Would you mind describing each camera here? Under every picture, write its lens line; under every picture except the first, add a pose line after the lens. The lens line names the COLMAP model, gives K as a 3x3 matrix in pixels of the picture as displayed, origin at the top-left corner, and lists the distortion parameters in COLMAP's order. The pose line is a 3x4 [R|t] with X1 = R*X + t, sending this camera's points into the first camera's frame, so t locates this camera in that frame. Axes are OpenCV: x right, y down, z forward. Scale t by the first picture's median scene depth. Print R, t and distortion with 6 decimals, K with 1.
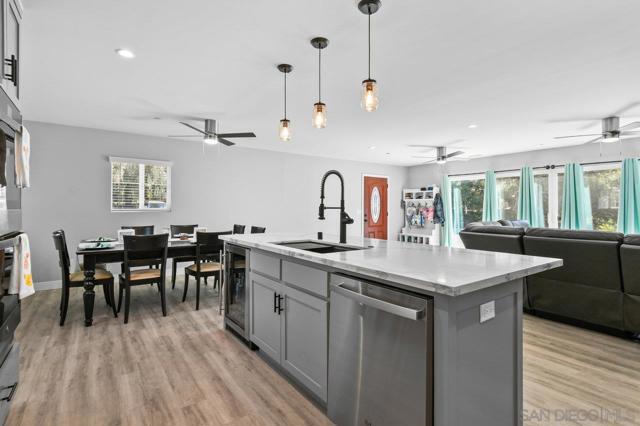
lens RADIAL K [[305.1, 0, 314.2], [0, 305.1, 205.2], [0, 0, 1]] dist [0.000498, 0.000025]
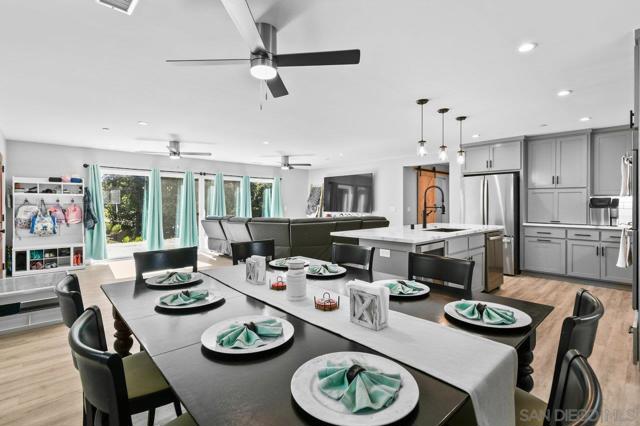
lens RADIAL K [[305.1, 0, 314.2], [0, 305.1, 205.2], [0, 0, 1]] dist [0.000498, 0.000025]
pose [[-0.119773, -0.005860, 0.992784, -0.537472], [-0.004481, 0.999976, 0.005362, -0.000873], [-0.992791, -0.003806, -0.119797, 0.639615]]
